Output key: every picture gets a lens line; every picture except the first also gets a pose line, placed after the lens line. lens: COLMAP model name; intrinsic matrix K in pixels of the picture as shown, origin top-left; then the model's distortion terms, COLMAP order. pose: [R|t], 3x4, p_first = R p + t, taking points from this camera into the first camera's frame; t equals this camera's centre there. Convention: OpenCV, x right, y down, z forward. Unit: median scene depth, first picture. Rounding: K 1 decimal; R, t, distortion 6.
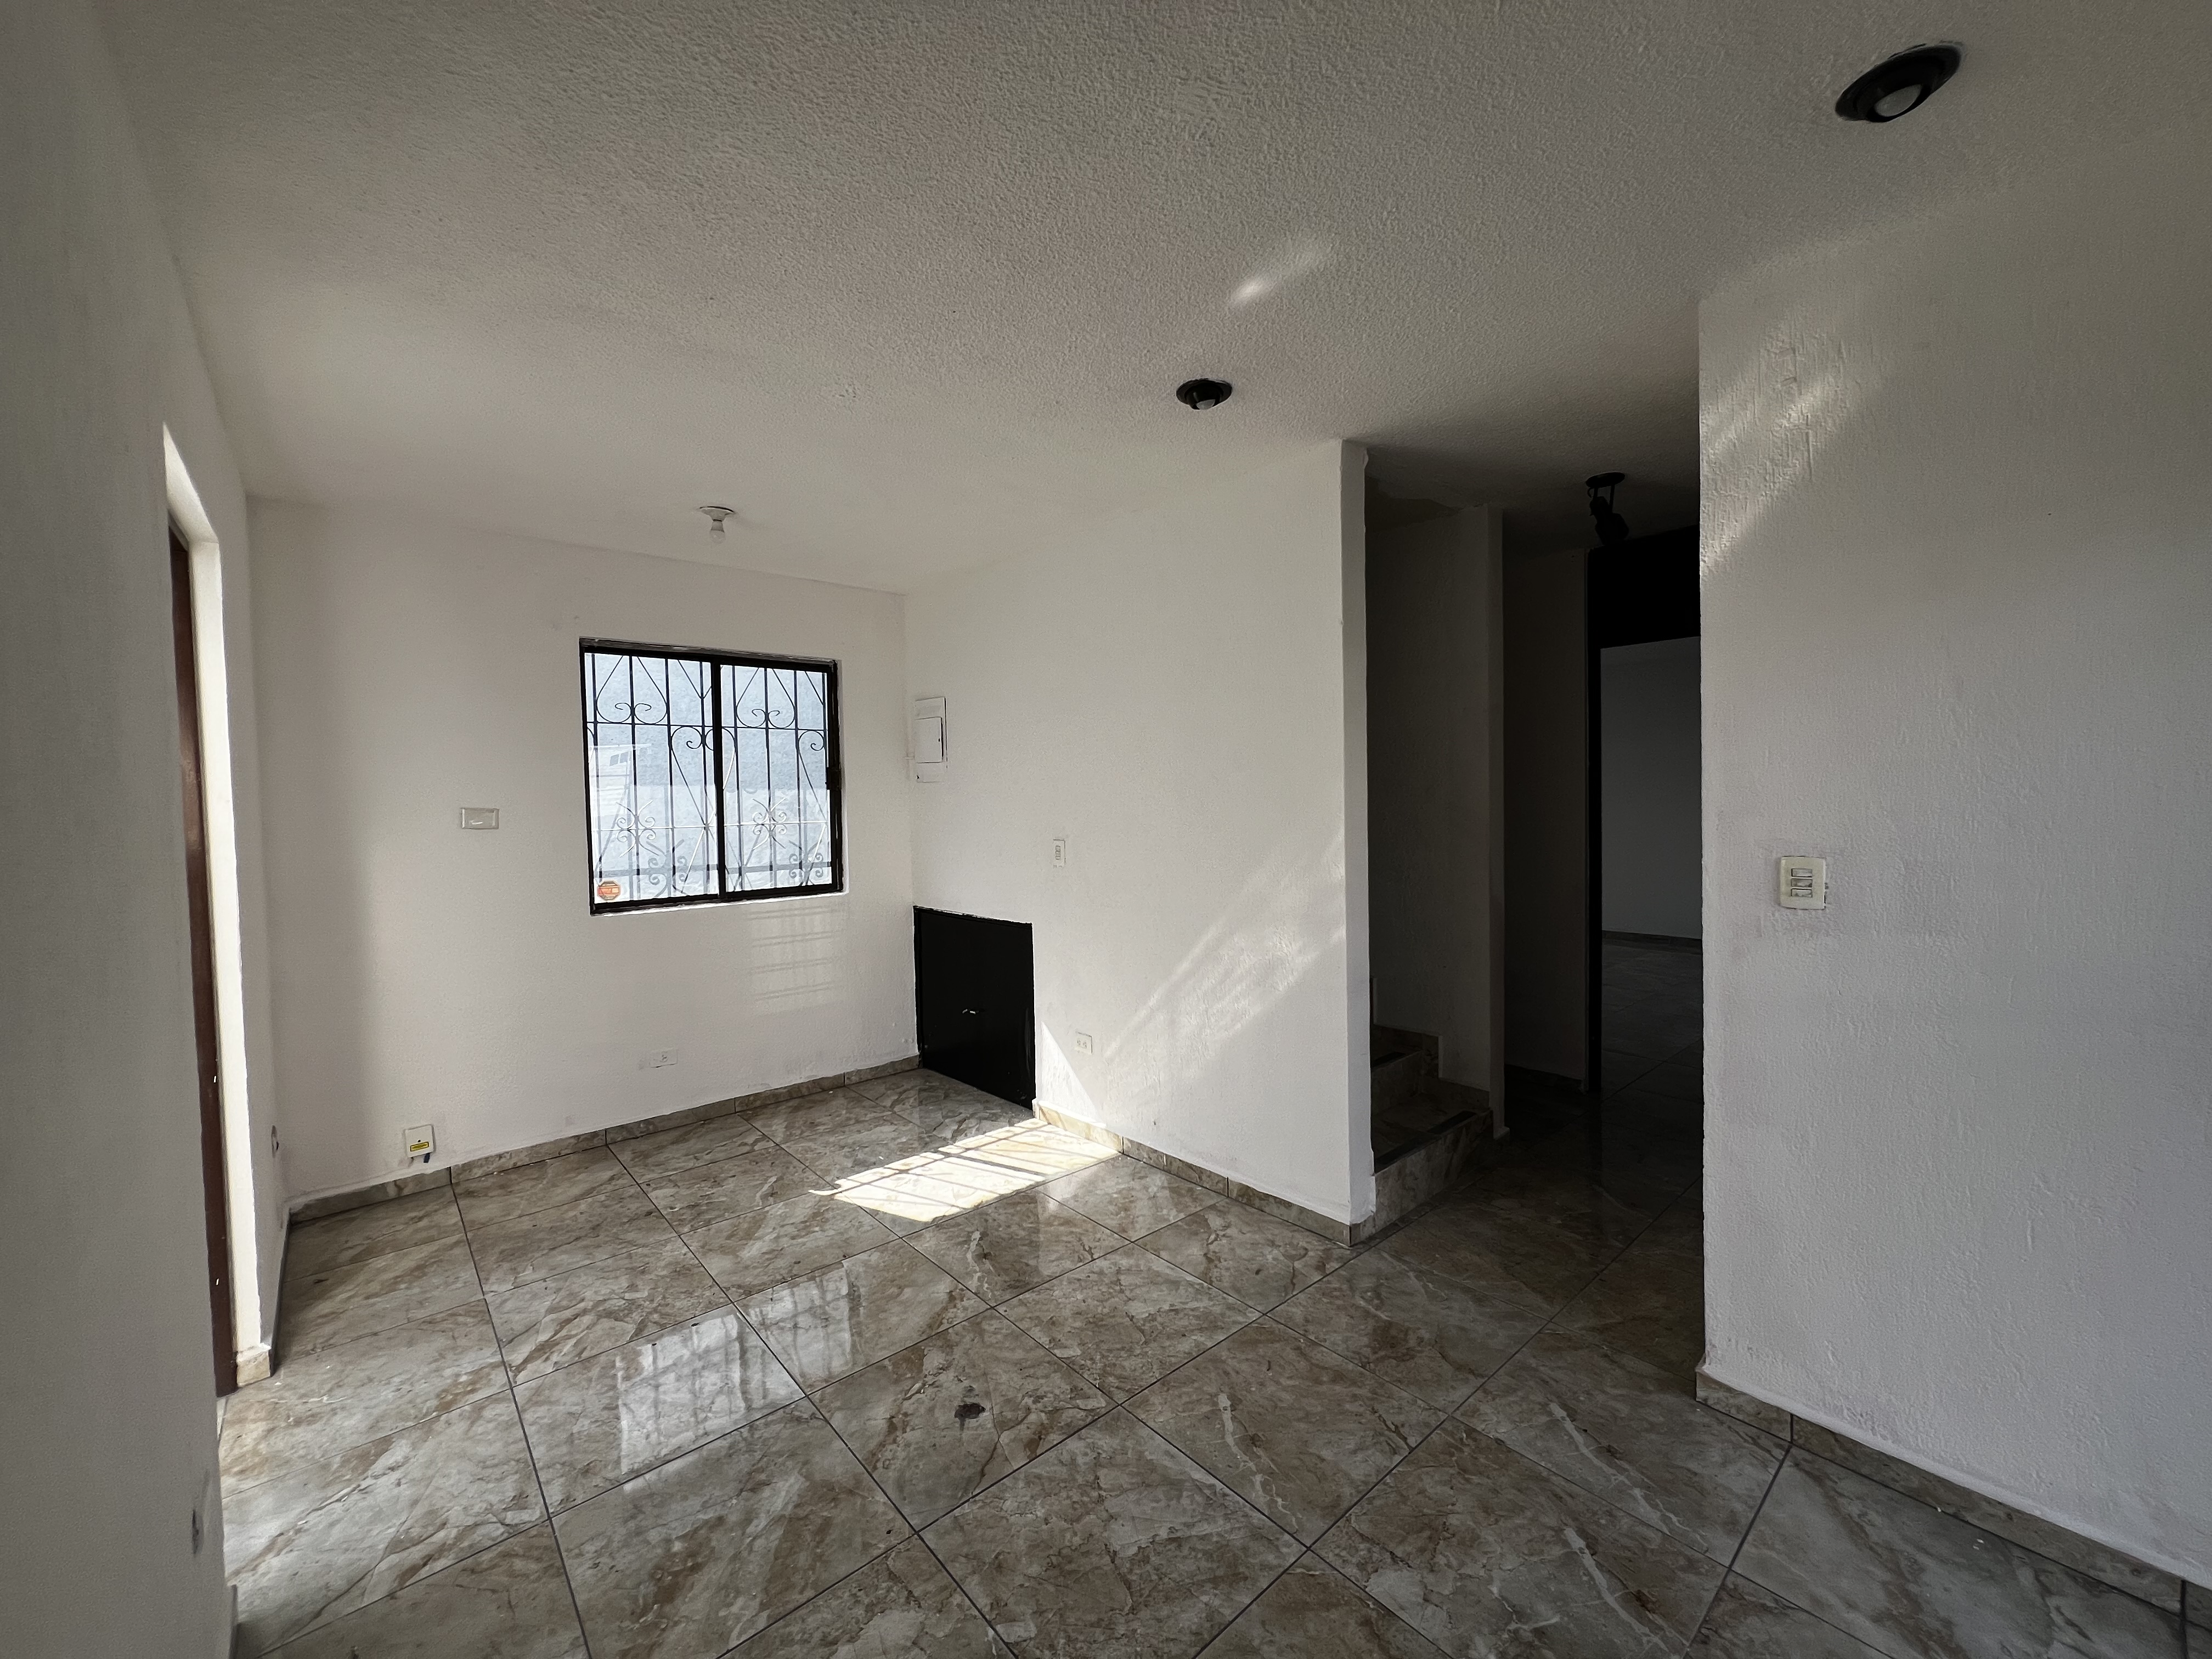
lens RADIAL K [[884.7, 0, 1102.7], [0, 884.7, 836.4], [0, 0, 1]] dist [-0.001126, -0.000041]
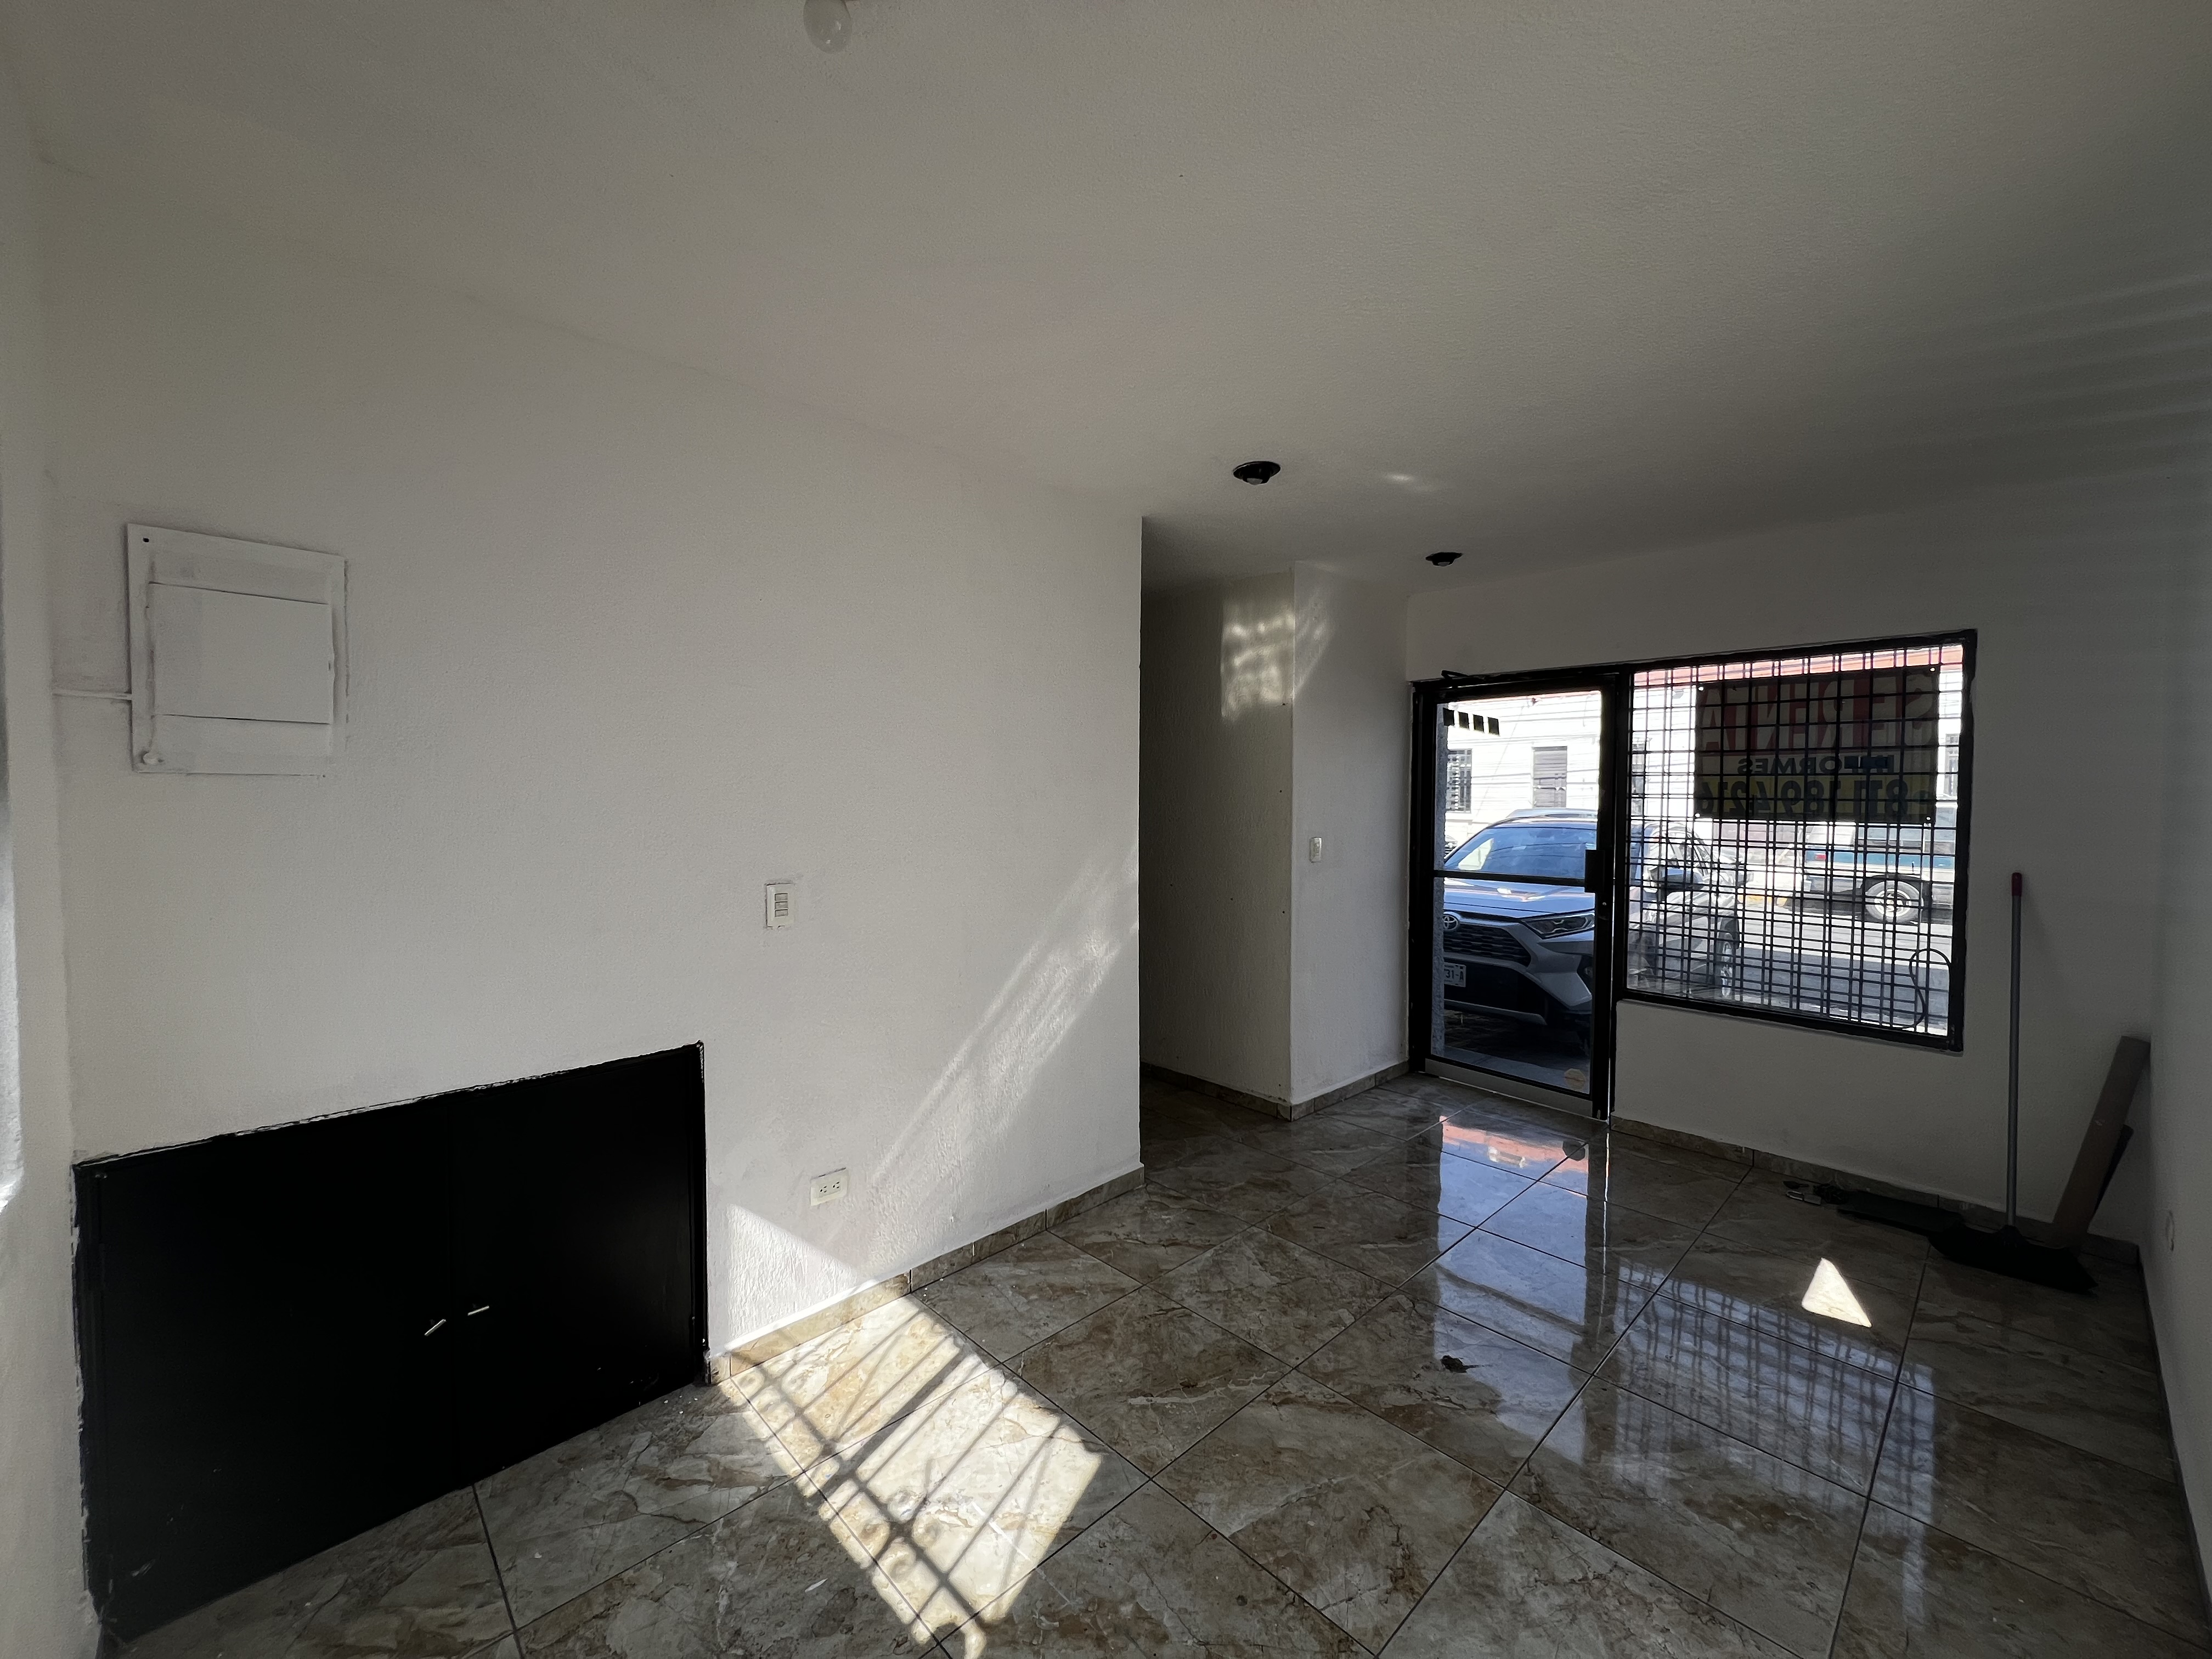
lens RADIAL K [[884.7, 0, 1099.8], [0, 884.7, 837.6], [0, 0, 1]] dist [-0.001126, -0.000041]
pose [[-0.042878, -0.029090, 0.998657, -0.812490], [0.050998, 0.998209, 0.031267, -0.043104], [-0.997778, 0.052270, -0.041317, 0.970230]]
